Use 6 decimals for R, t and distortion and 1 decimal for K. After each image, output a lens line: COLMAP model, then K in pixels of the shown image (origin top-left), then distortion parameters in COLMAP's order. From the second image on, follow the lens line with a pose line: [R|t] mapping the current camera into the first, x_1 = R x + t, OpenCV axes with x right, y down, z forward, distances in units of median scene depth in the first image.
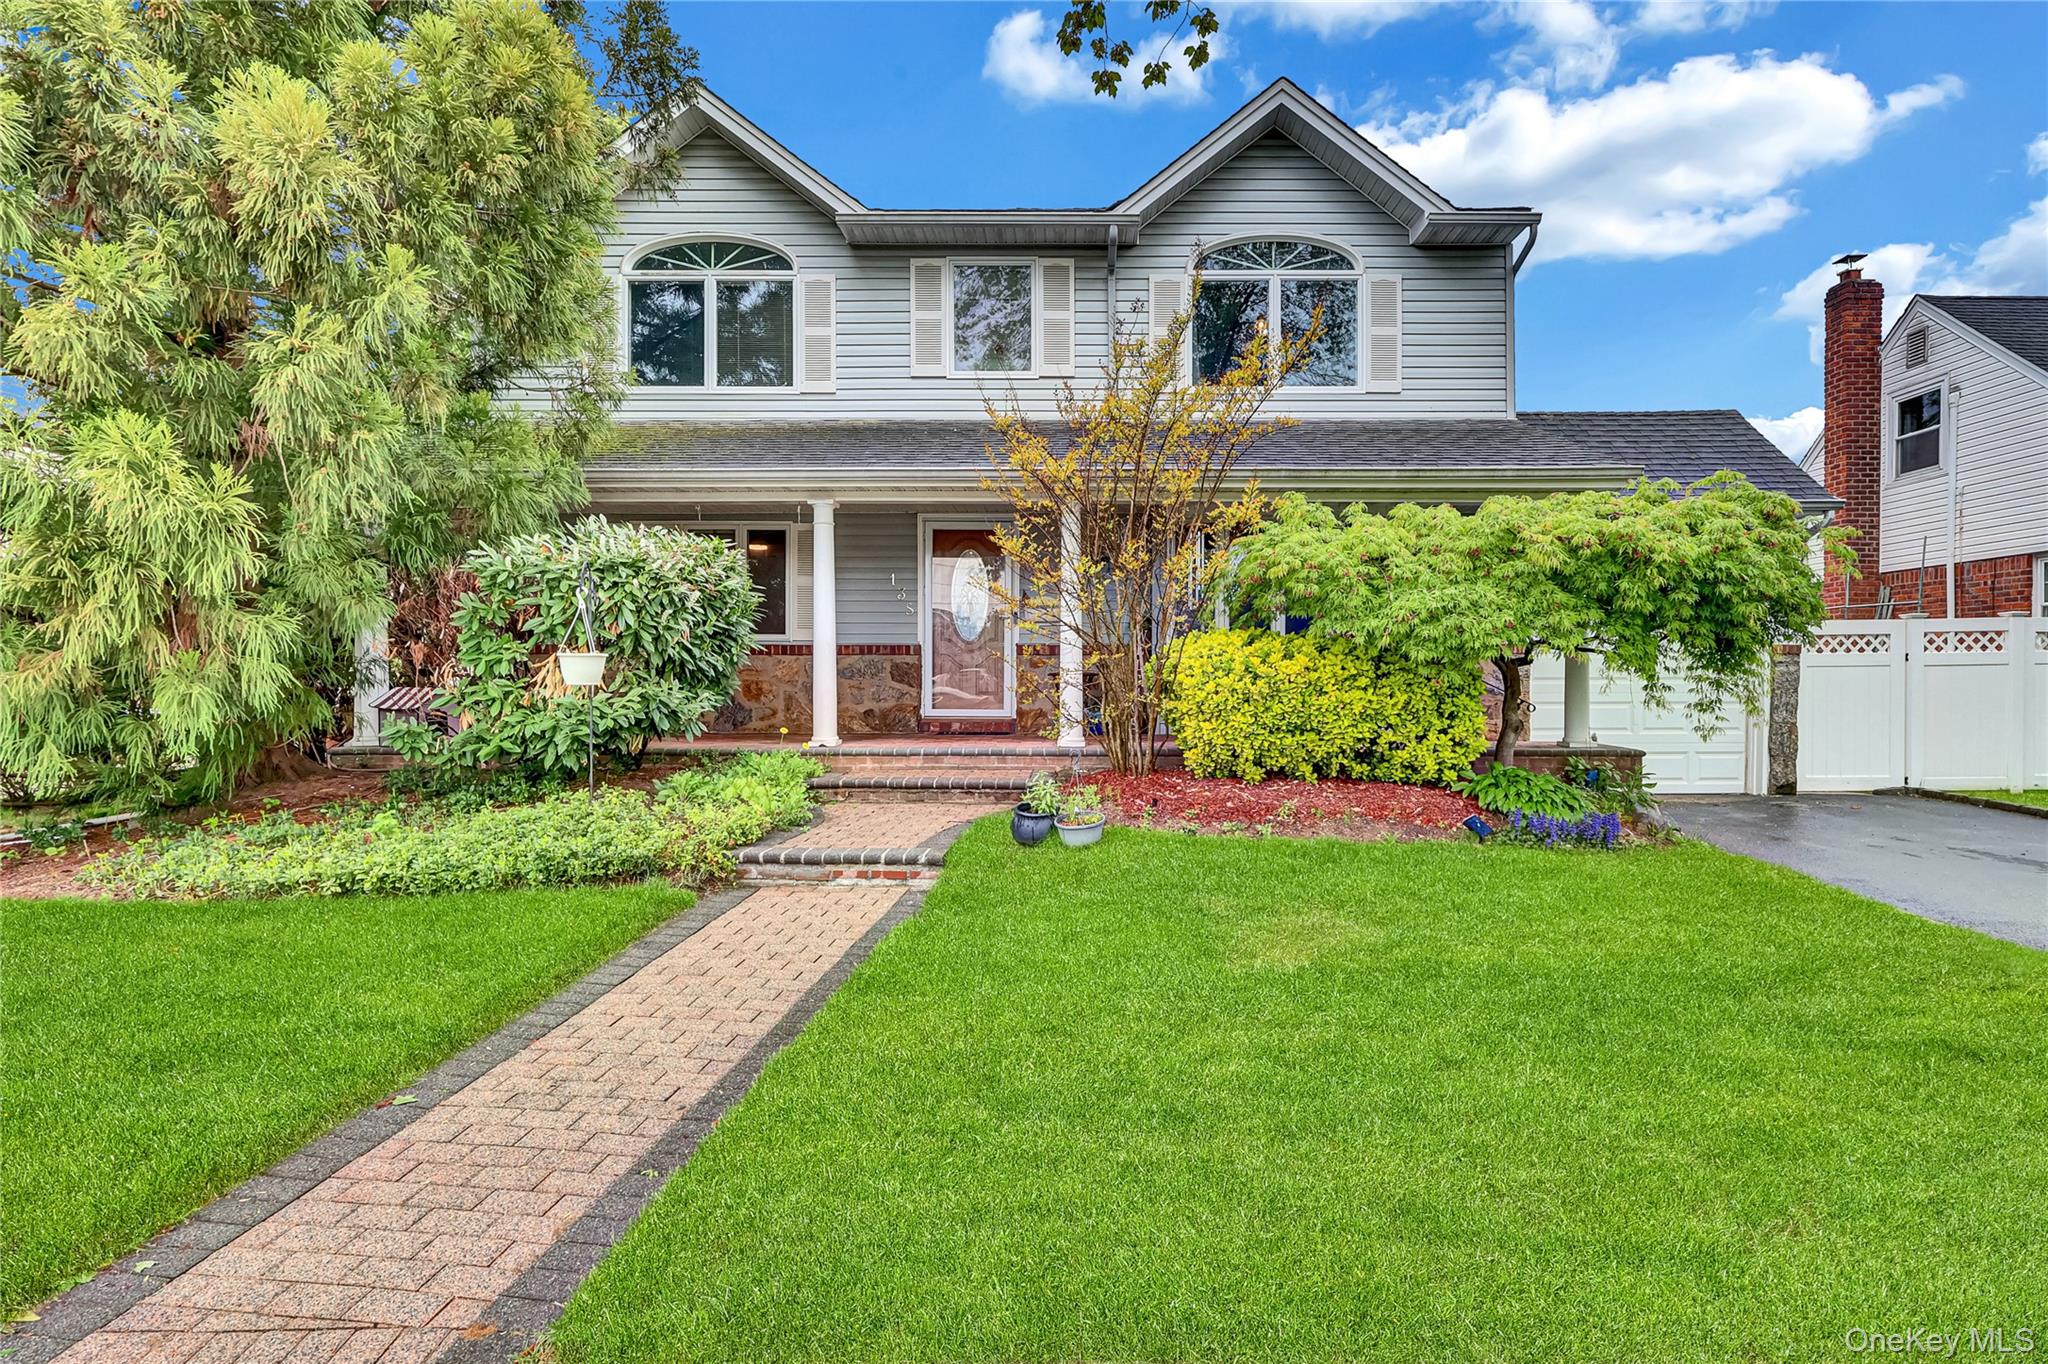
lens RADIAL K [[996.6, 0, 1124.7], [0, 996.6, 686.2], [0, 0, 1]] dist [-0.001789, 0.001049]
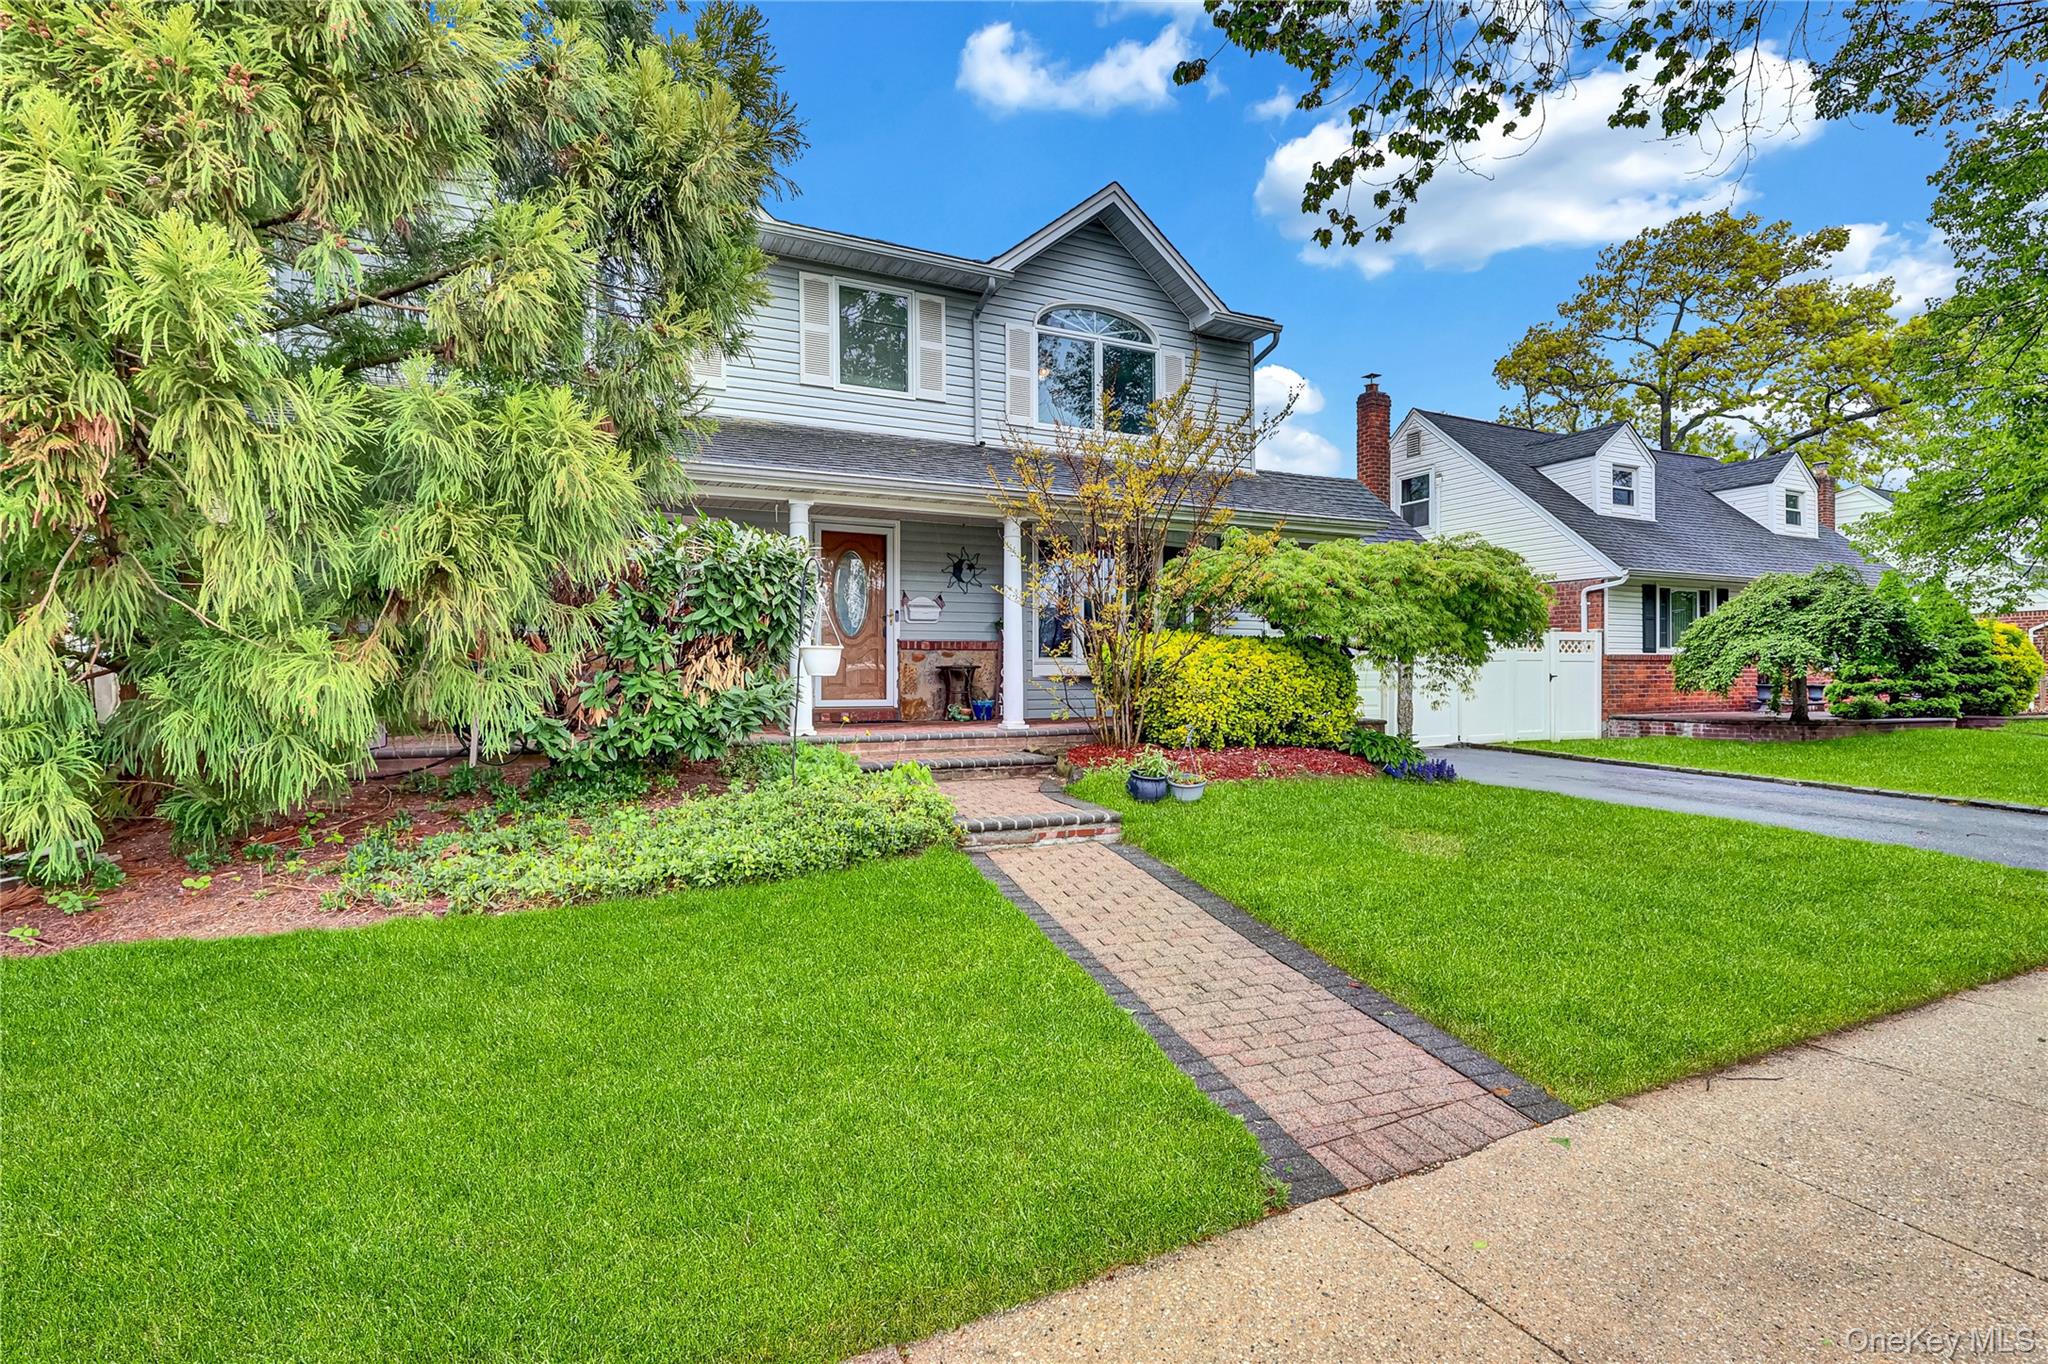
lens RADIAL K [[951.5, 0, 1023.2], [0, 951.5, 671.4], [0, 0, 1]] dist [-0.003056, 0.000190]
pose [[0.898896, -0.002024, 0.438156, -0.545185], [0.006657, 0.999937, -0.009039, 0.003447], [-0.438111, 0.011042, 0.898853, 0.001313]]
